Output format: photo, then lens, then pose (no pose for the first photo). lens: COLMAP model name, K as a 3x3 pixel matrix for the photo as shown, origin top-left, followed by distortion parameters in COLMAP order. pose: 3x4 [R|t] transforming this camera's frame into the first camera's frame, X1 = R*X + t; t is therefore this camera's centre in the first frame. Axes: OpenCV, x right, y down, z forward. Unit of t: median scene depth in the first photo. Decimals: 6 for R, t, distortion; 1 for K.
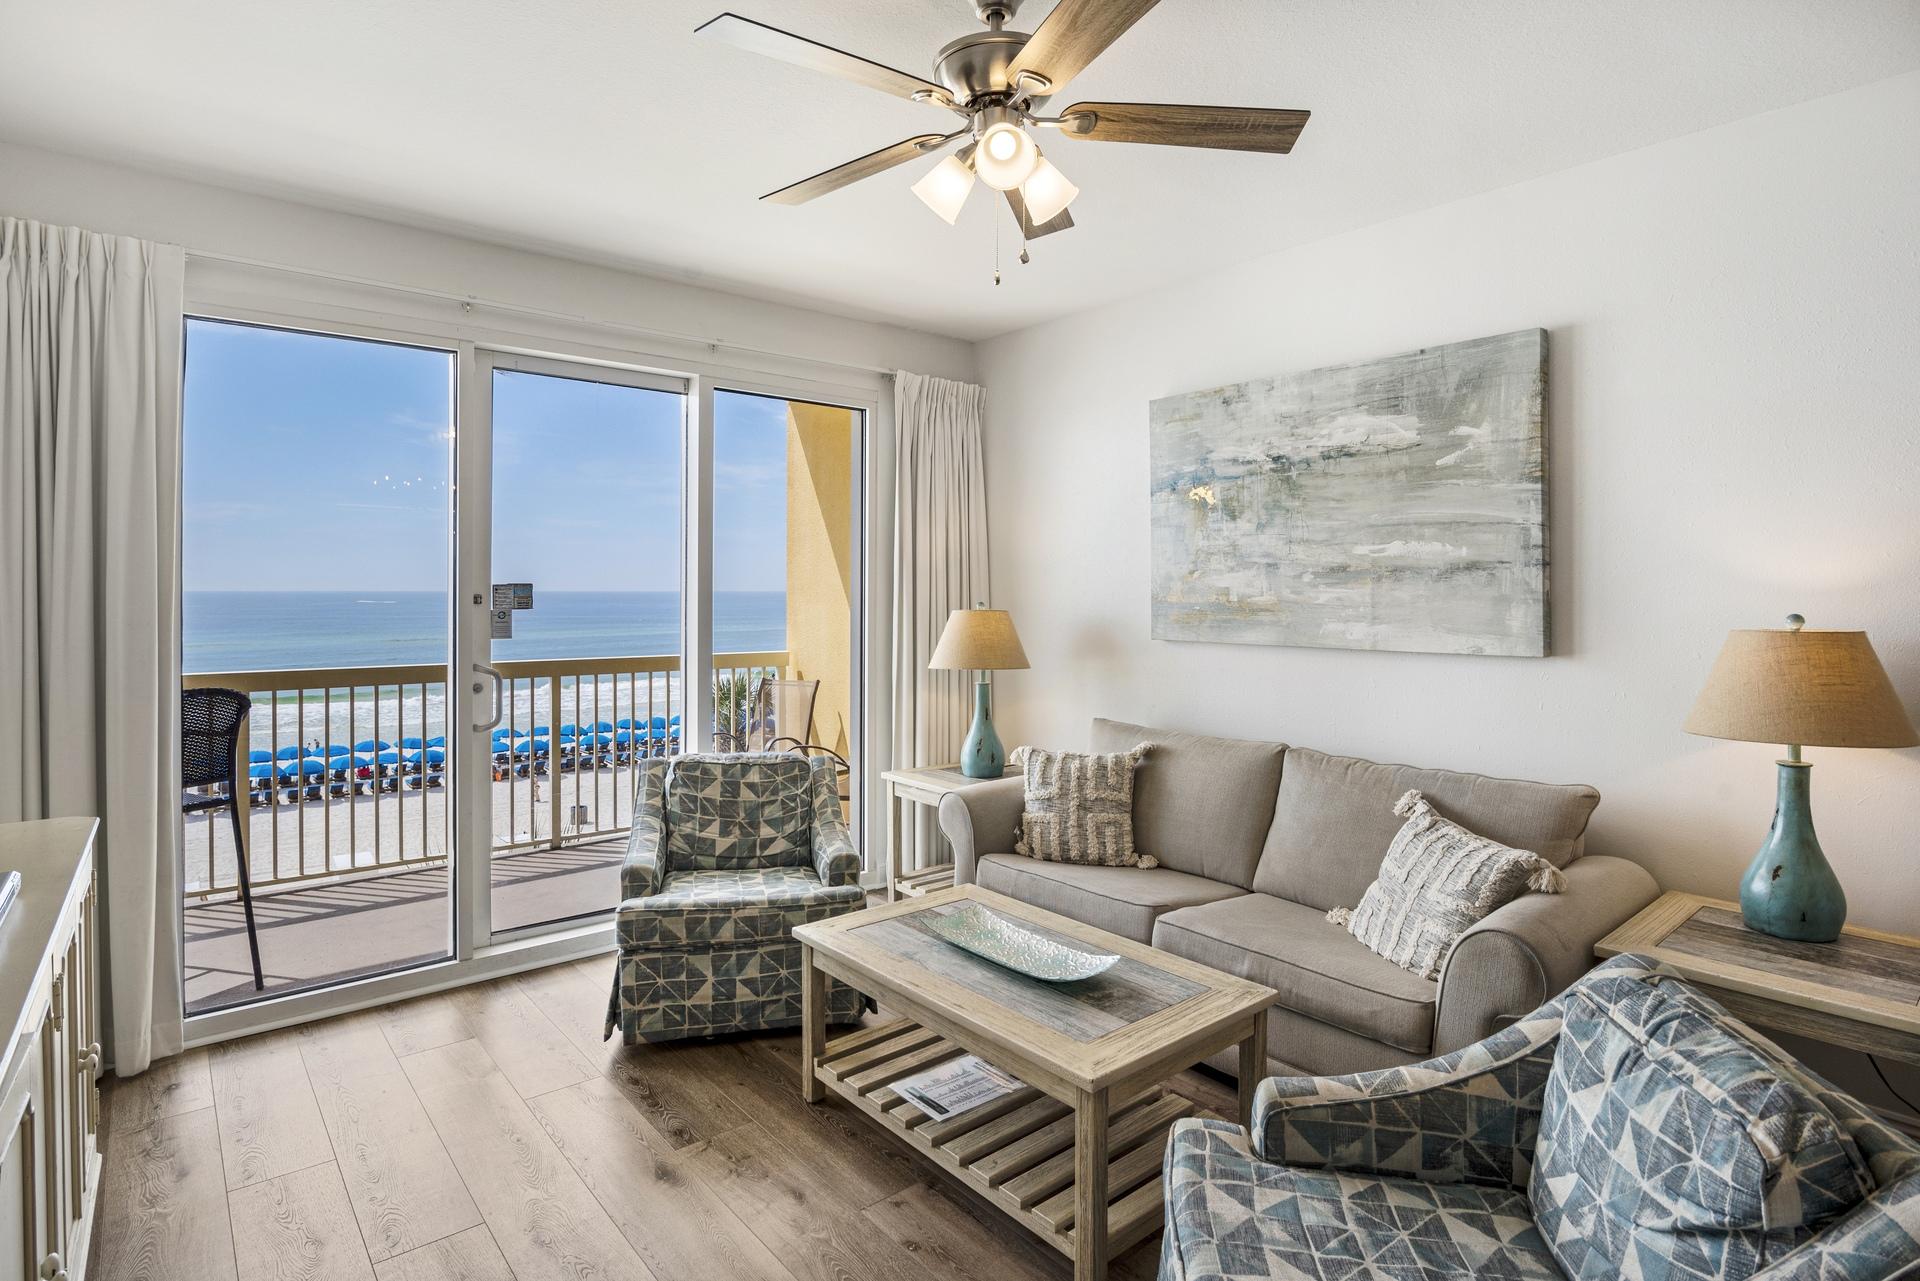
lens RADIAL K [[975.4, 0, 959.4], [0, 975.4, 584.0], [0, 0, 1]] dist [-0.008161, -0.000307]
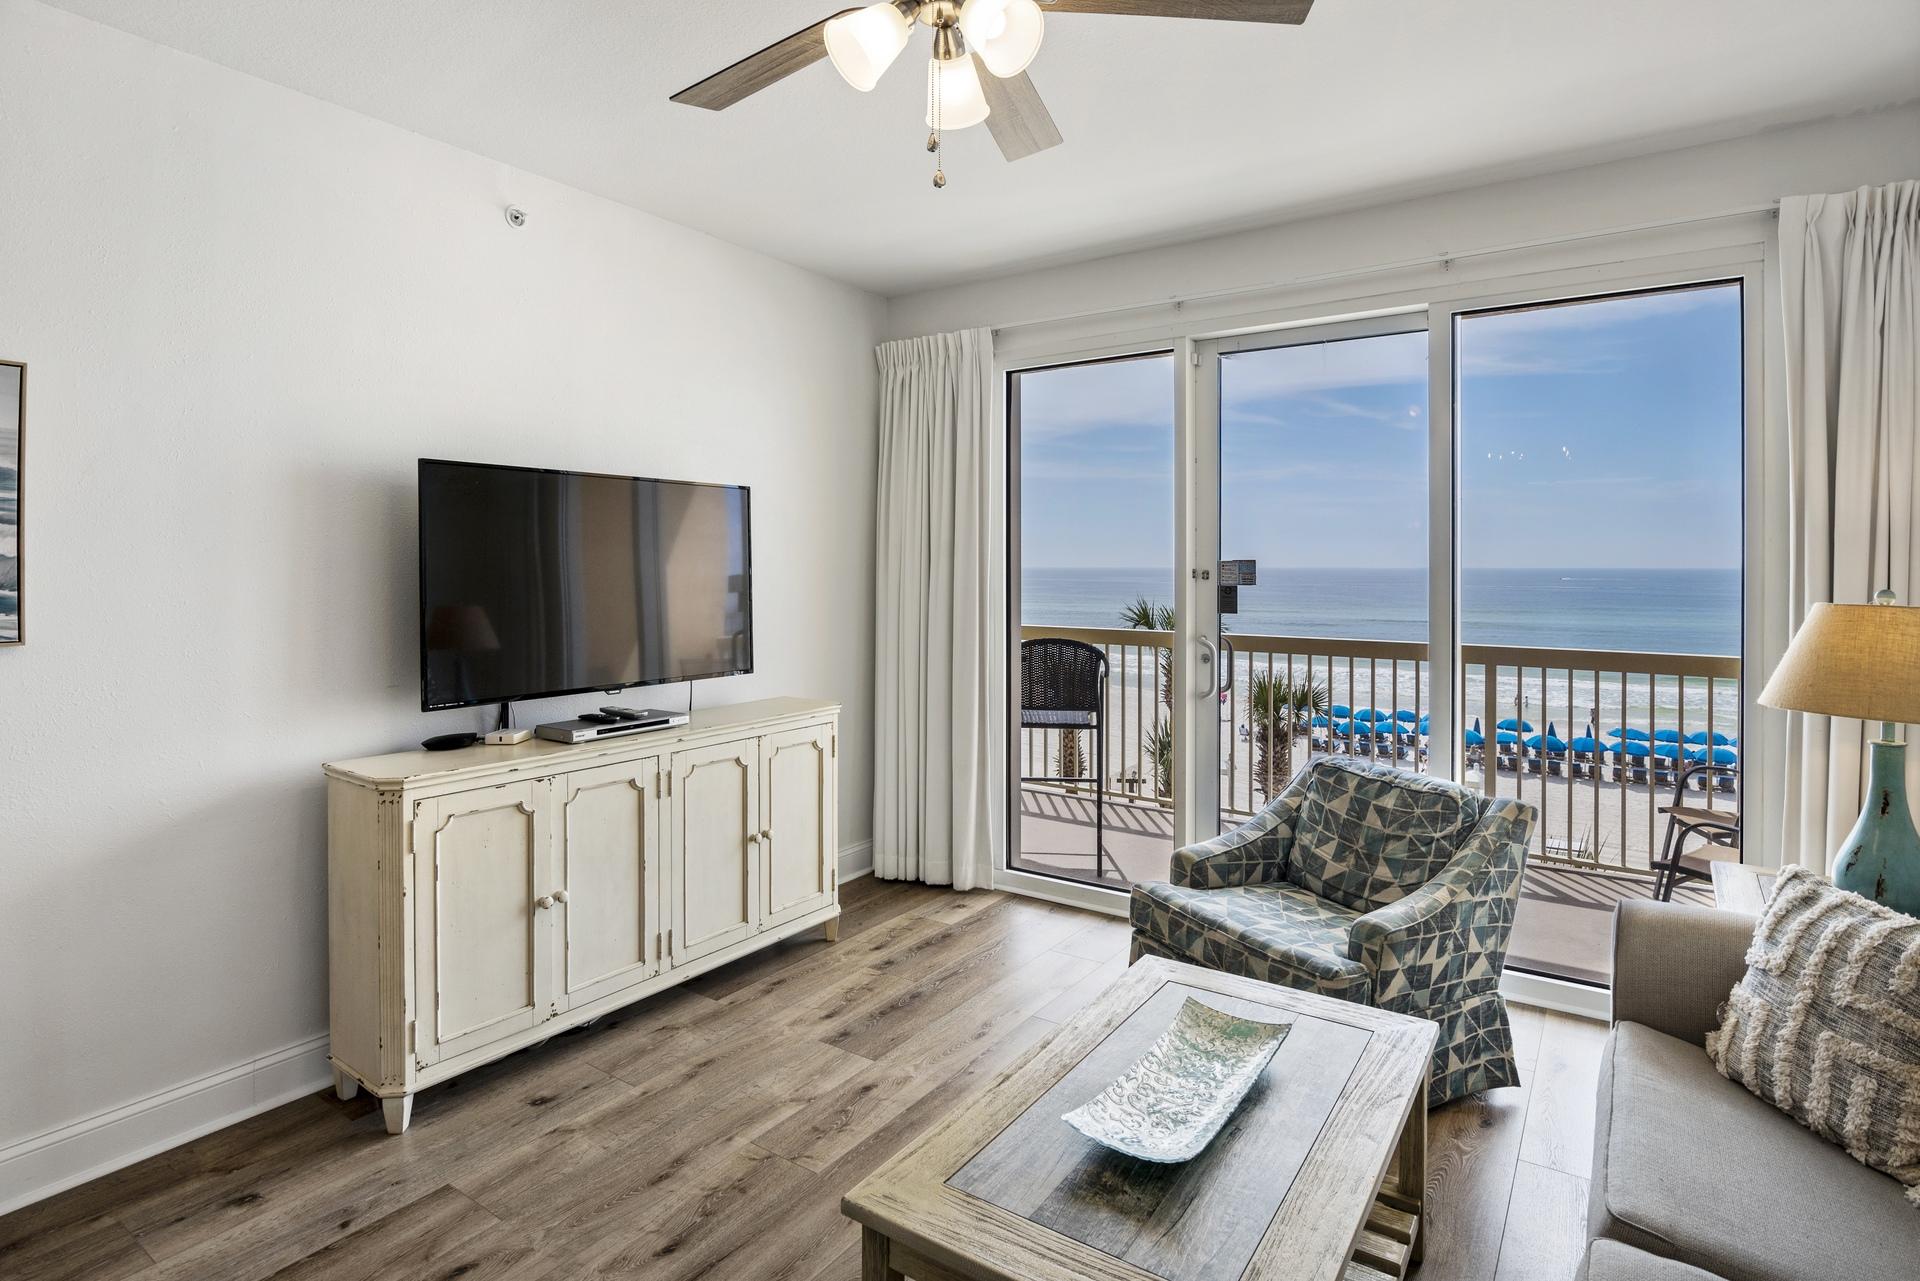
lens RADIAL K [[981.6, 0, 964.4], [0, 981.6, 562.3], [0, 0, 1]] dist [-0.015599, -0.000539]
pose [[0.277669, -0.003649, -0.960670, 0.475697], [0.004752, 0.999986, -0.002425, 0.003410], [0.960665, -0.003892, 0.277683, 0.460502]]
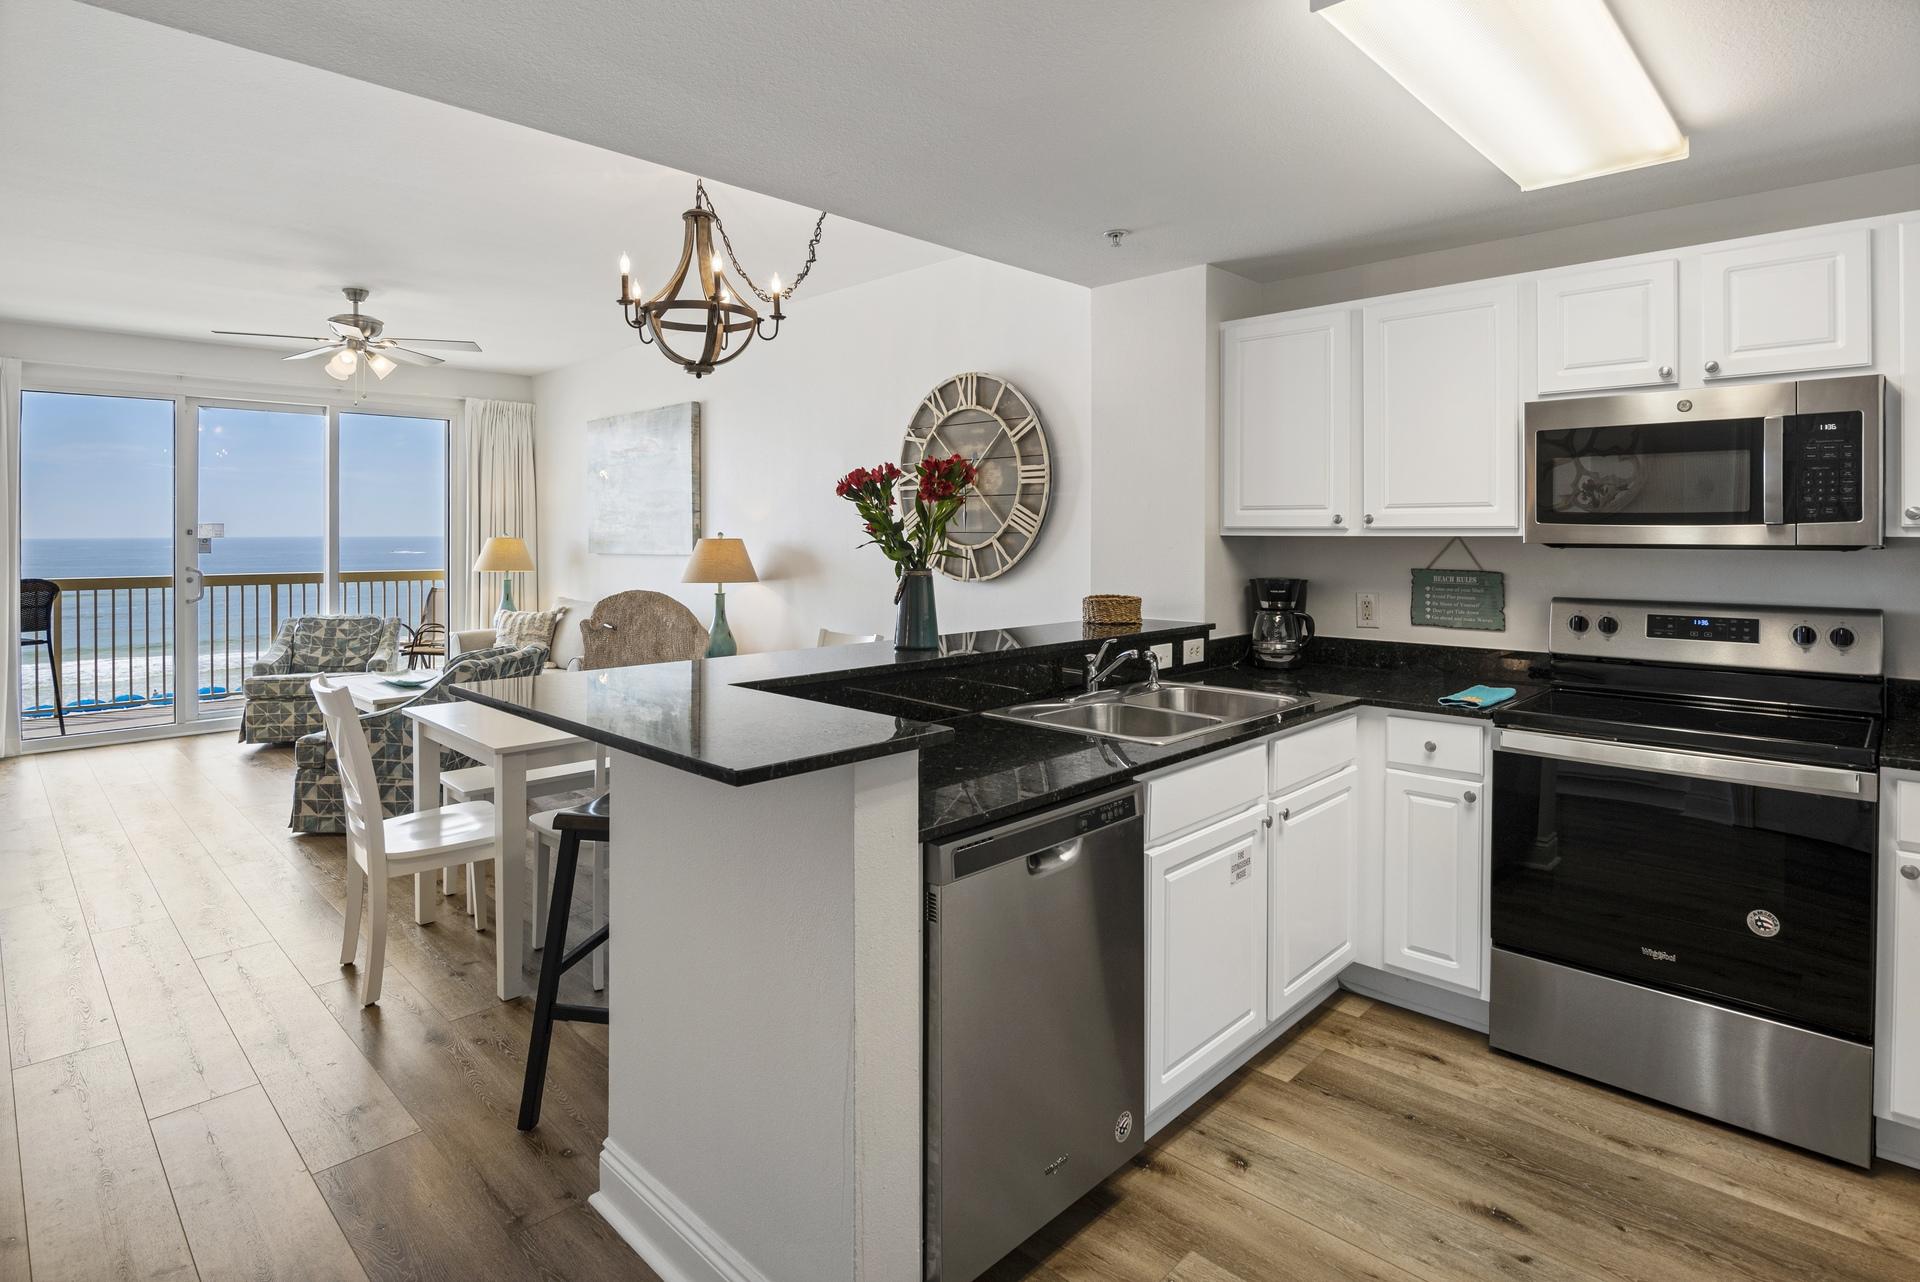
lens RADIAL K [[984.2, 0, 918.5], [0, 984.2, 525.6], [0, 0, 1]] dist [-0.002592, -0.000350]
pose [[0.997313, -0.005440, 0.073051, 0.774432], [0.005470, 0.999985, -0.000205, 0.011590], [-0.073048, 0.000604, 0.997328, -0.995181]]
